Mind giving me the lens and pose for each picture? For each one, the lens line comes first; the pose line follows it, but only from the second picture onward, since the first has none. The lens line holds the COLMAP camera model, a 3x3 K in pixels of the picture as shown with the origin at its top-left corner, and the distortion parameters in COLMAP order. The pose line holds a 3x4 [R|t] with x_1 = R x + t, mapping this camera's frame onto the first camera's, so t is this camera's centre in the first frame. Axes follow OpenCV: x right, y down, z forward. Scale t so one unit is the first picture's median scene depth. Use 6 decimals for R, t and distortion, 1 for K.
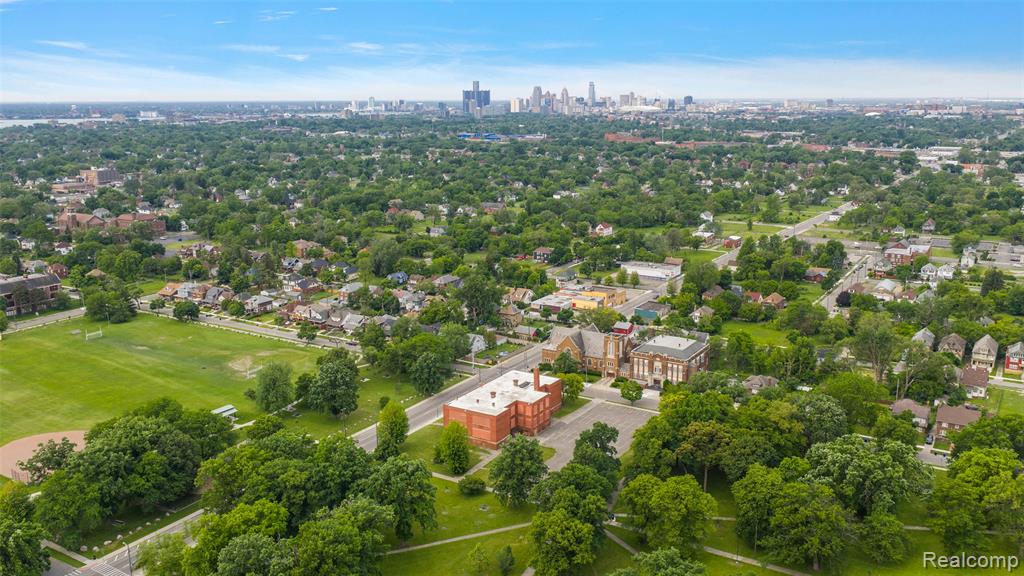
lens RADIAL K [[847.3, 0, 512.0], [0, 847.3, 288.0], [0, 0, 1]] dist [0.051505, -0.109966]
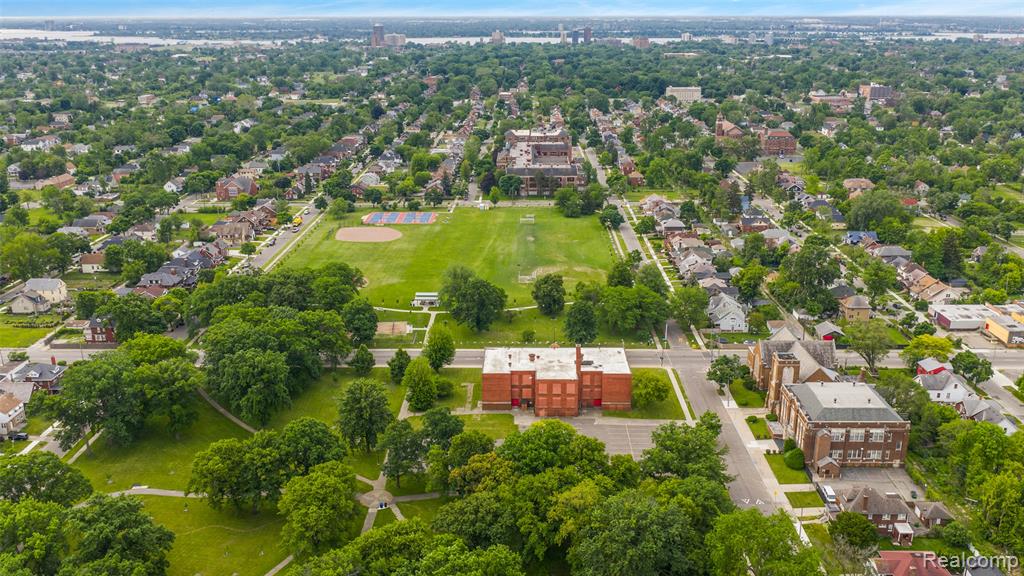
lens RADIAL K [[847.3, 0, 512.0], [0, 847.3, 288.0], [0, 0, 1]] dist [0.051505, -0.109966]
pose [[0.515311, 0.265786, -0.814747, 0.533808], [-0.186962, 0.962659, 0.195788, -0.090319], [0.836361, 0.051435, 0.545760, 0.393726]]
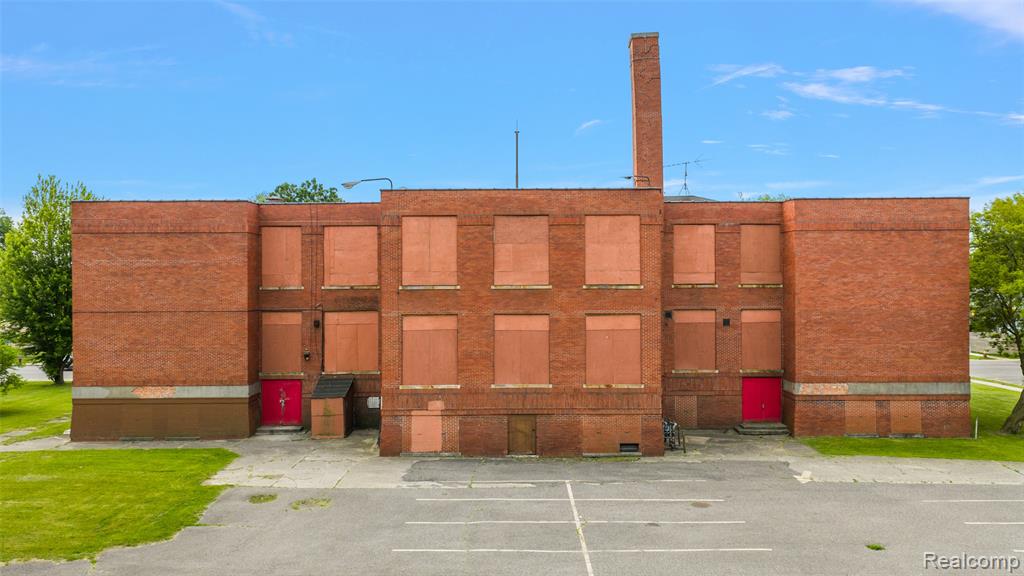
lens RADIAL K [[847.3, 0, 512.0], [0, 847.3, 288.0], [0, 0, 1]] dist [0.051505, -0.109966]
pose [[0.536776, 0.003213, -0.843718, 0.113648], [-0.183779, 0.976427, -0.113203, 0.126144], [0.823466, 0.215823, 0.524714, 0.738804]]
